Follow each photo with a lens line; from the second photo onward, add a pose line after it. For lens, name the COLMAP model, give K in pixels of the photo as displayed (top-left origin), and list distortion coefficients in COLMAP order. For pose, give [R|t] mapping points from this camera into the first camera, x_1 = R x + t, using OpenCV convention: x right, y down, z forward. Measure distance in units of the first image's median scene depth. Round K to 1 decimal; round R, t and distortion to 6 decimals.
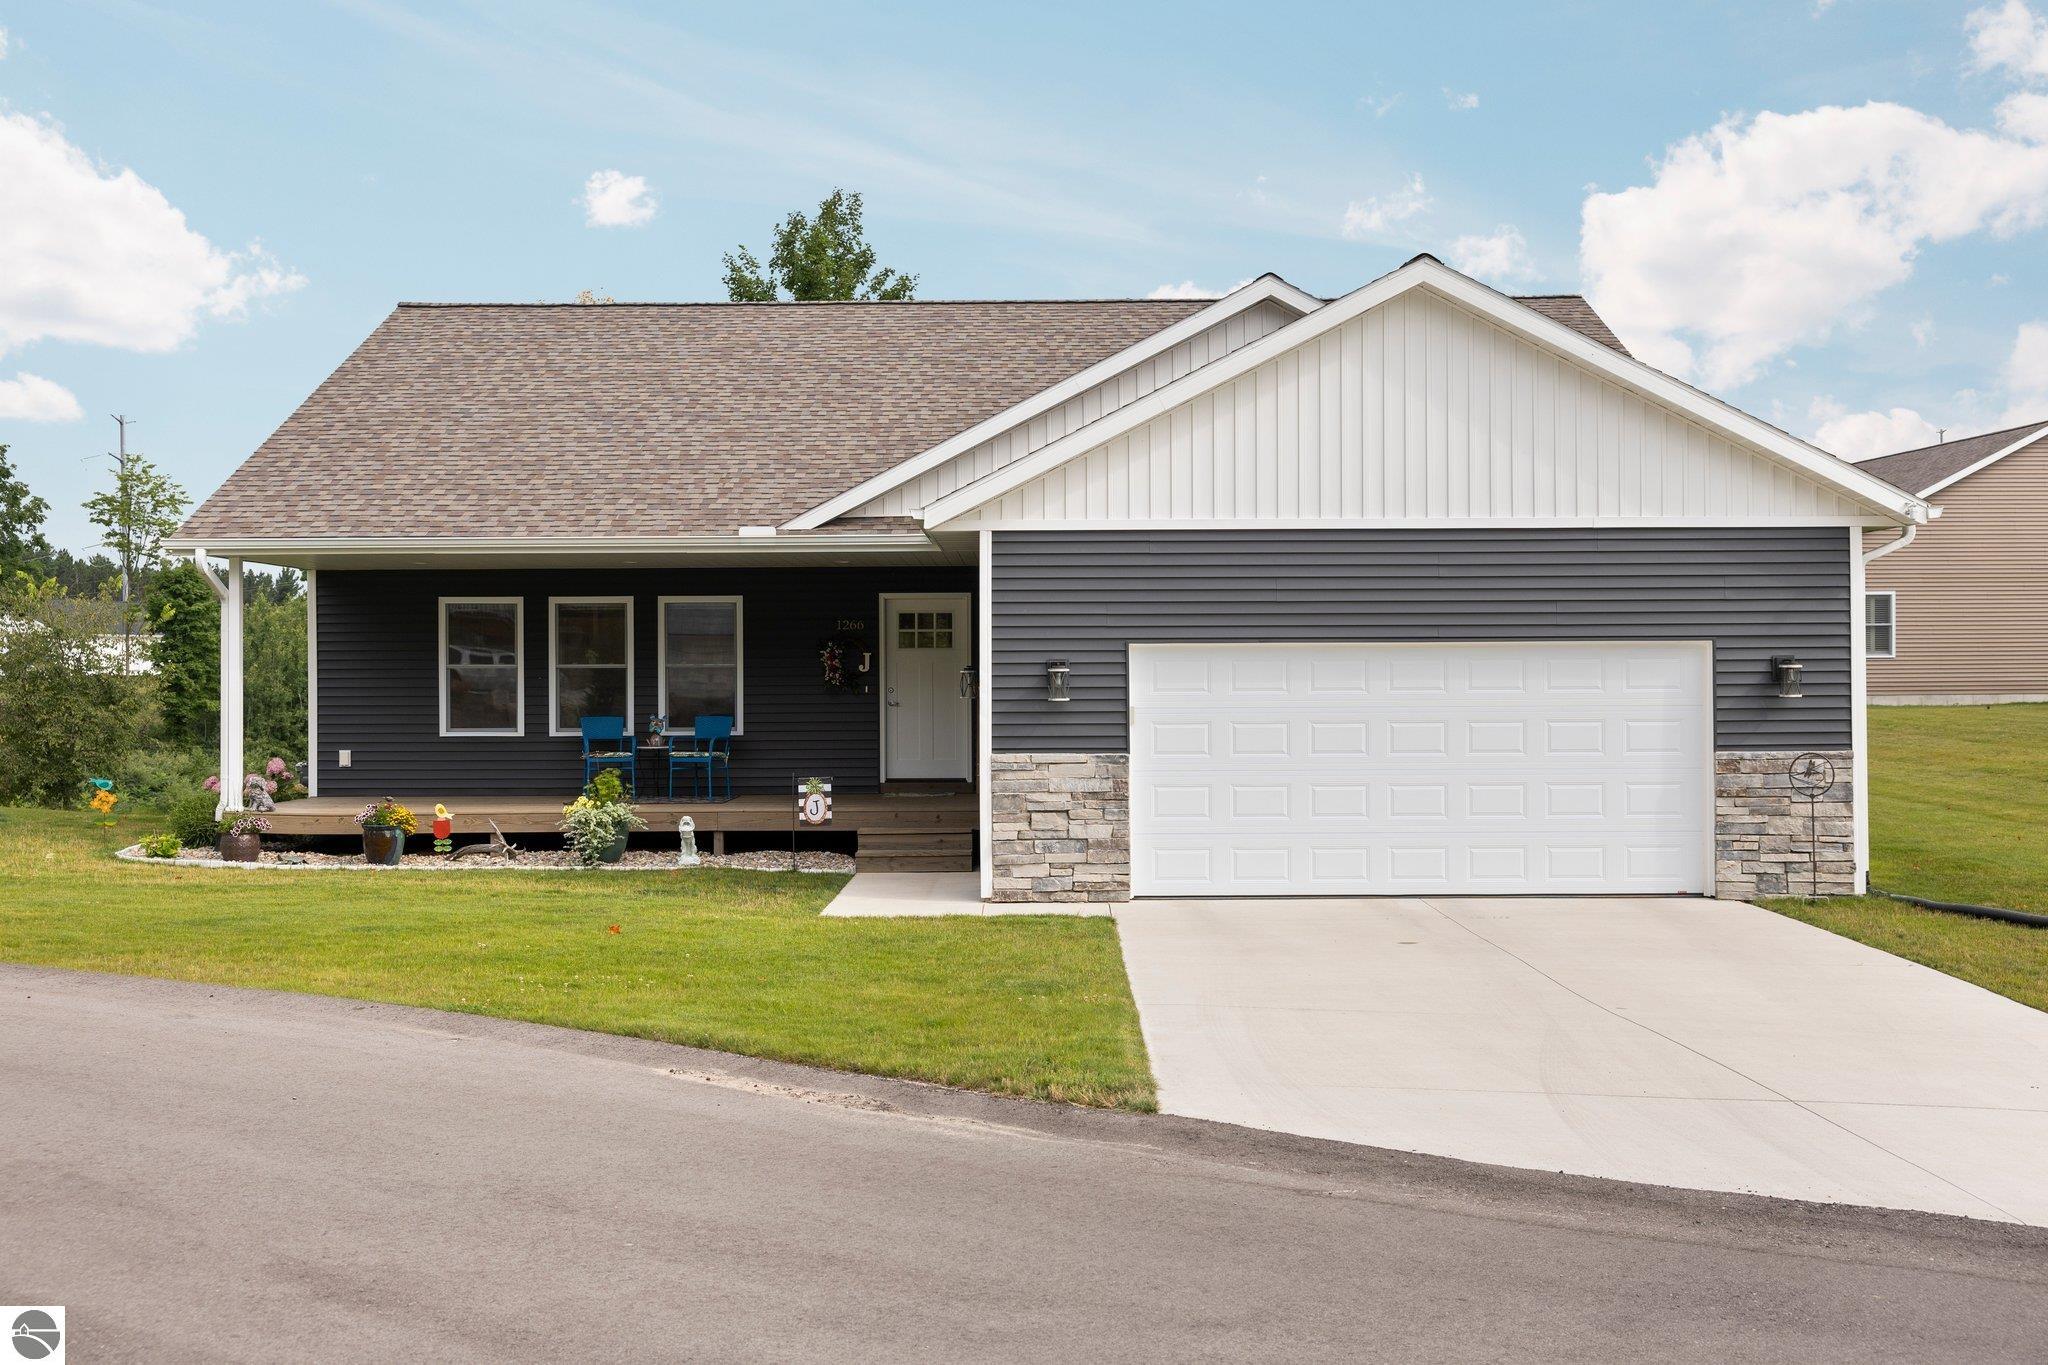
lens RADIAL K [[2004.3, 0, 1019.2], [0, 2004.3, 683.0], [0, 0, 1]] dist [0.034394, 0.000000]
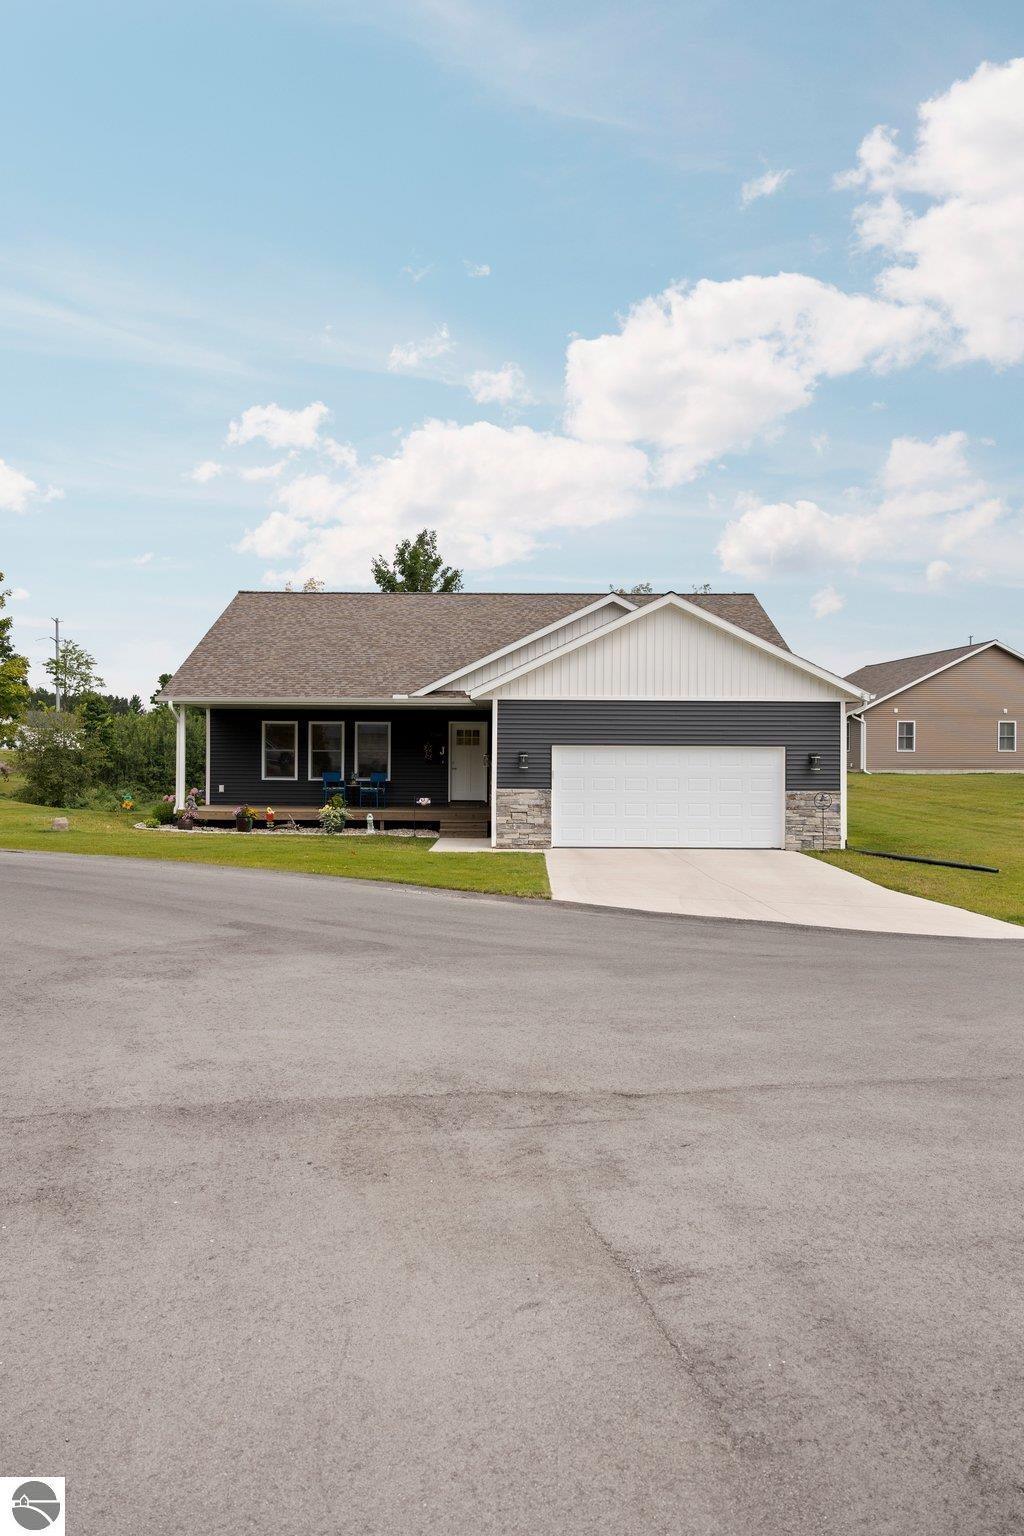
lens RADIAL K [[1020.2, 0, 510.4], [0, 1020.2, 768.0], [0, 0, 1]] dist [0.033088, 0.001985]
pose [[0.999925, 0.011443, 0.004251, -0.001758], [-0.011485, 0.999884, 0.010017, -0.003203], [-0.004136, -0.010065, 0.999941, -0.234934]]
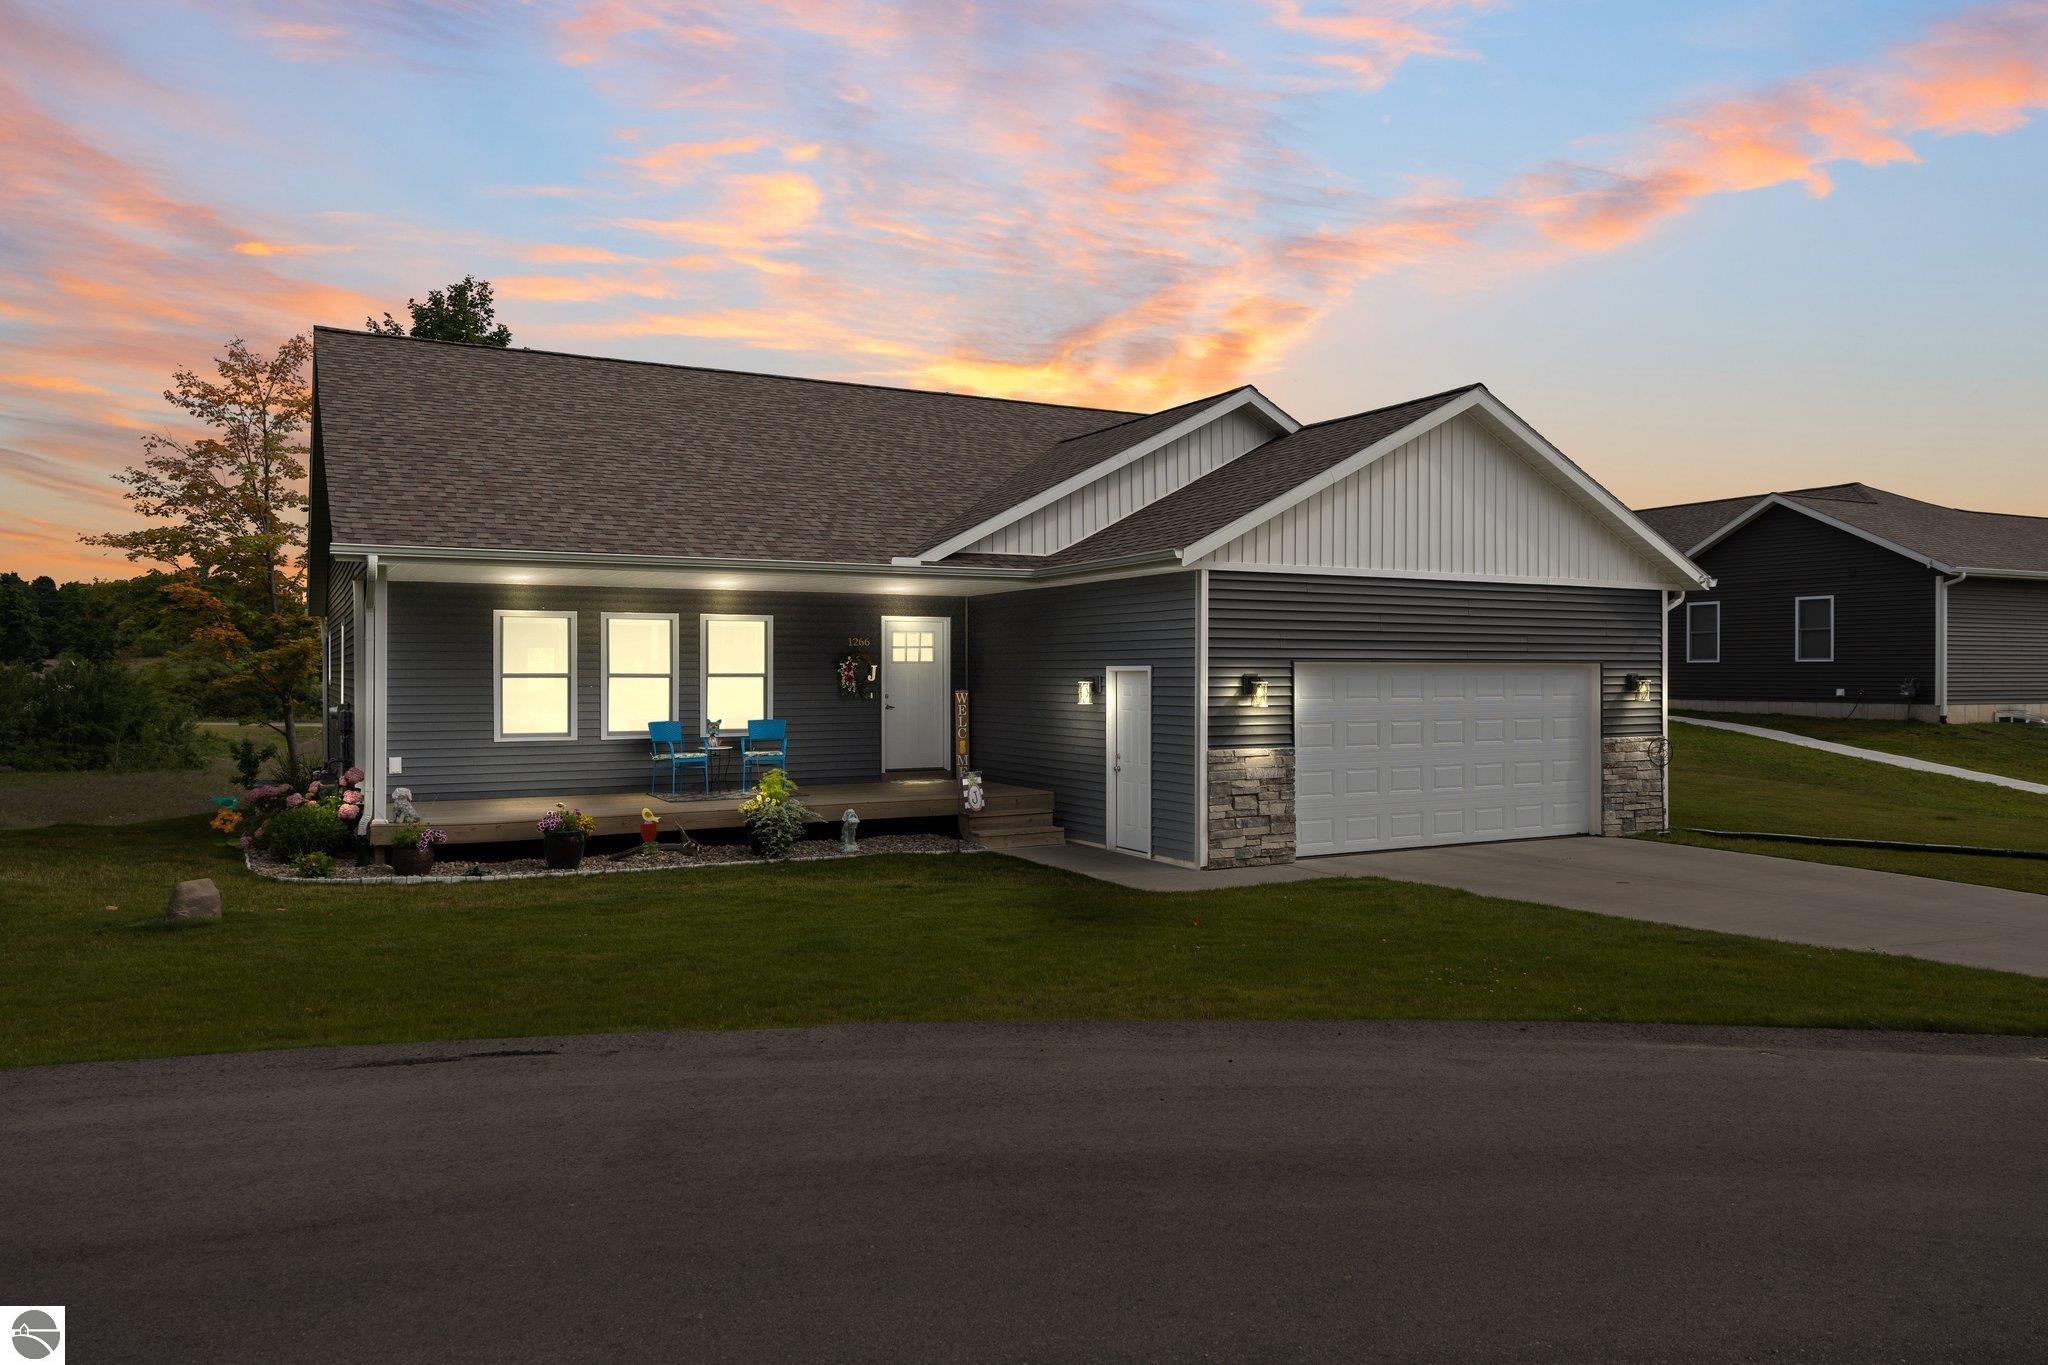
lens RADIAL K [[1360.3, 0, 1028.0], [0, 1360.3, 676.2], [0, 0, 1]] dist [0.033088, 0.001985]
pose [[0.876329, 0.003447, 0.481701, -0.452137], [-0.001147, 0.999986, -0.005069, -0.005235], [-0.481712, 0.003889, 0.876321, 0.275936]]
